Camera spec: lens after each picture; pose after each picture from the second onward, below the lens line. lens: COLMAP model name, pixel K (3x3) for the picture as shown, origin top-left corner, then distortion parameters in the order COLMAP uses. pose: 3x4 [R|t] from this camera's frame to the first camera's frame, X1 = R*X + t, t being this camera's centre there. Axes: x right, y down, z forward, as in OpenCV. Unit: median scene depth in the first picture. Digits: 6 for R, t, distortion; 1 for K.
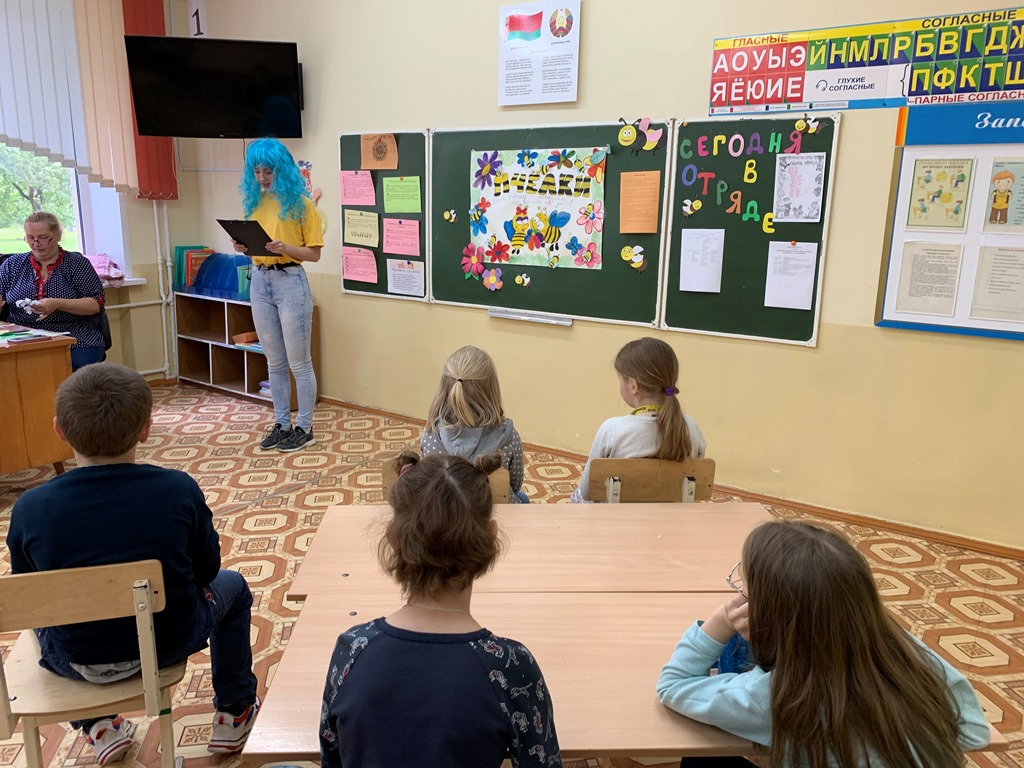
lens RADIAL K [[777.1, 0, 510.2], [0, 777.1, 388.2], [0, 0, 1]] dist [0.021896, -0.023025]
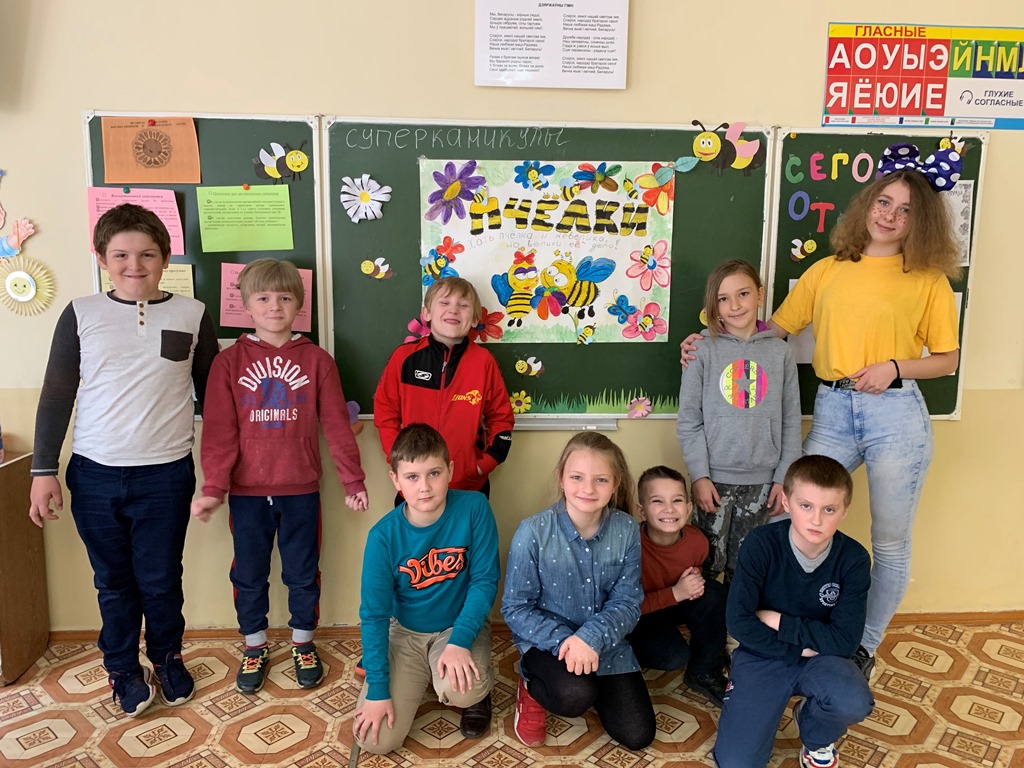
lens RADIAL K [[777.1, 0, 535.5], [0, 777.1, 366.0], [0, 0, 1]] dist [0.021896, -0.023025]
pose [[0.794837, -0.113769, 0.596063, -0.388239], [0.144002, 0.989572, -0.003146, -0.151734], [-0.589490, 0.088335, 0.802931, 0.549961]]
